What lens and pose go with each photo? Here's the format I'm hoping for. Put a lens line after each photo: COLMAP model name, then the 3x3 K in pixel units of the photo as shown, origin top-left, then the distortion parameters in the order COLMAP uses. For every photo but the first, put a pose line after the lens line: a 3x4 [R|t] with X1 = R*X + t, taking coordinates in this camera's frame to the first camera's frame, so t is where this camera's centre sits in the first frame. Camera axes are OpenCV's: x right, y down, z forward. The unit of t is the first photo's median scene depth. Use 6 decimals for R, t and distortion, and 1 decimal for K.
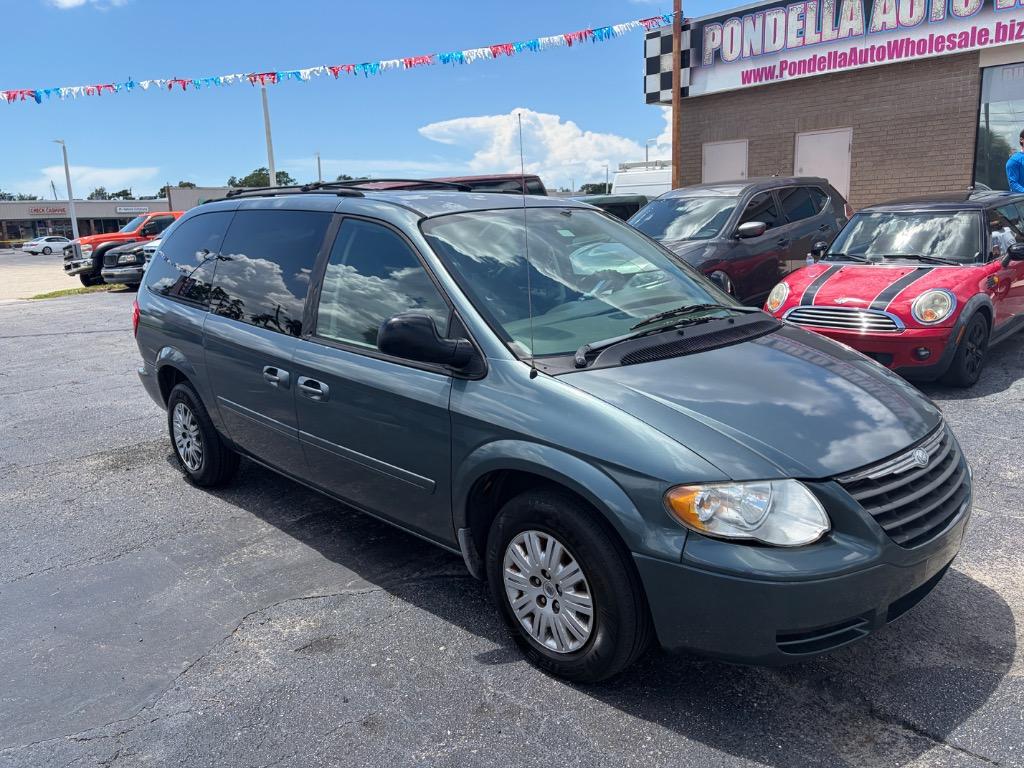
lens RADIAL K [[750.5, 0, 512.0], [0, 750.5, 384.0], [0, 0, 1]] dist [0.051108, -0.052395]
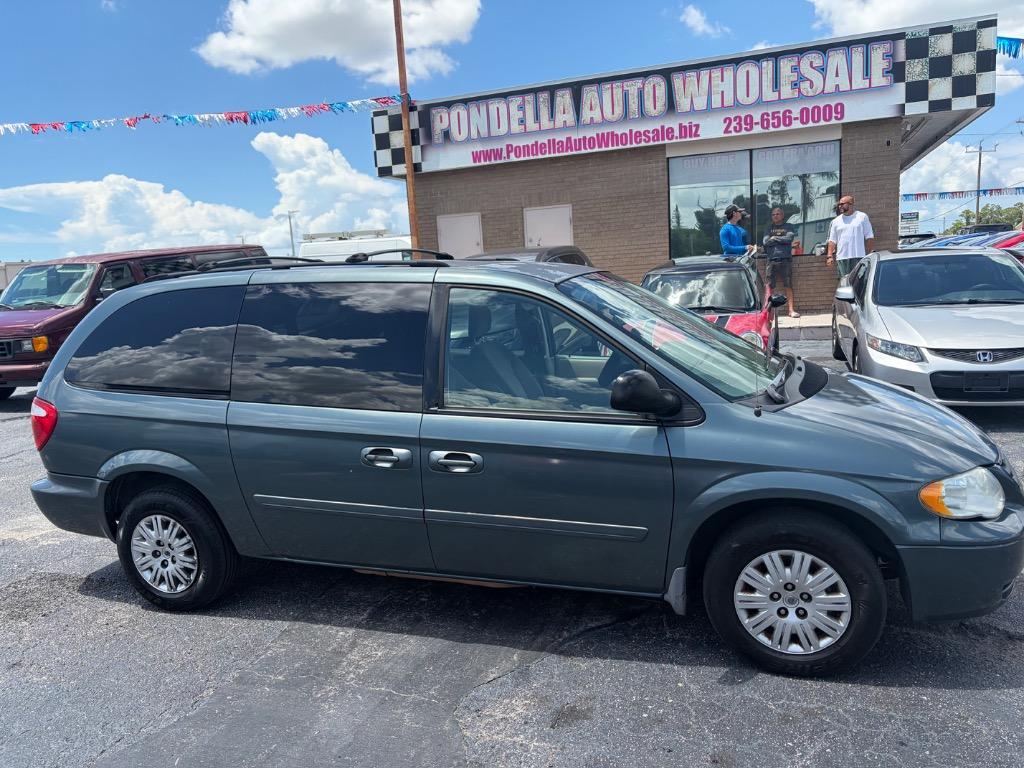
lens RADIAL K [[756.2, 0, 512.0], [0, 756.2, 384.0], [0, 0, 1]] dist [0.081705, -0.110096]
pose [[0.898923, -0.087325, 0.429315, -0.167311], [0.125115, 0.990293, -0.060542, -0.006658], [-0.419861, 0.108136, 0.901123, 0.022403]]
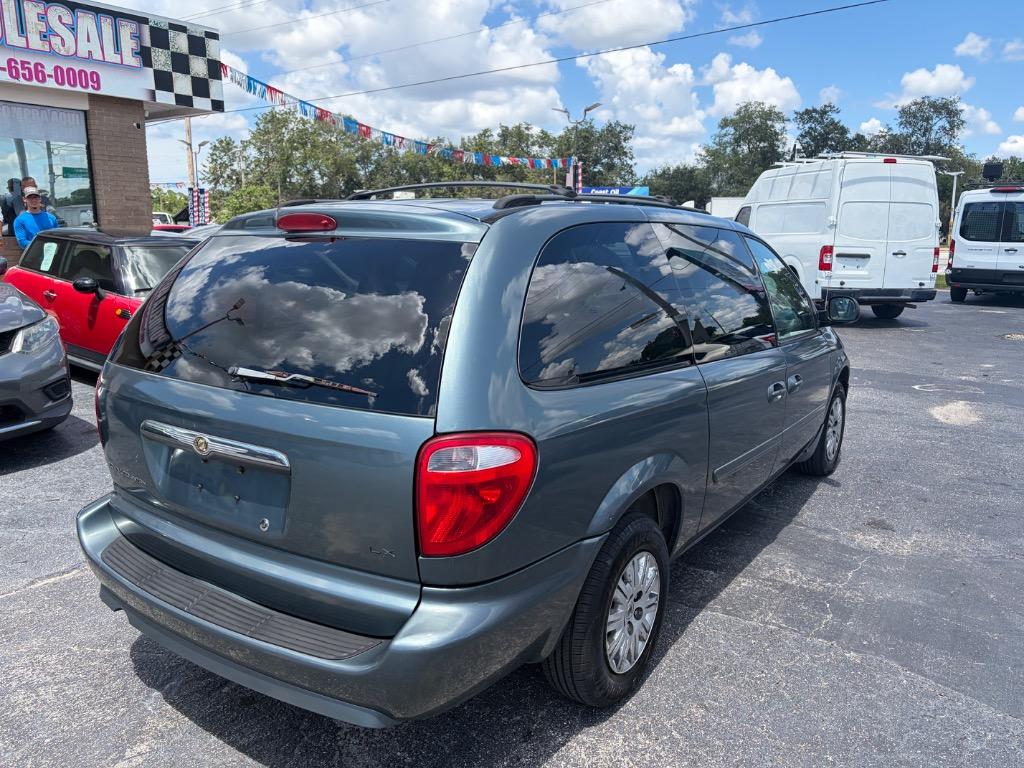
lens RADIAL K [[756.2, 0, 512.0], [0, 756.2, 384.0], [0, 0, 1]] dist [0.081705, -0.110096]
pose [[-0.183720, -0.156204, 0.970488, -0.364913], [0.213721, 0.957327, 0.194545, -0.086945], [-0.959464, 0.243155, -0.142496, 0.437183]]
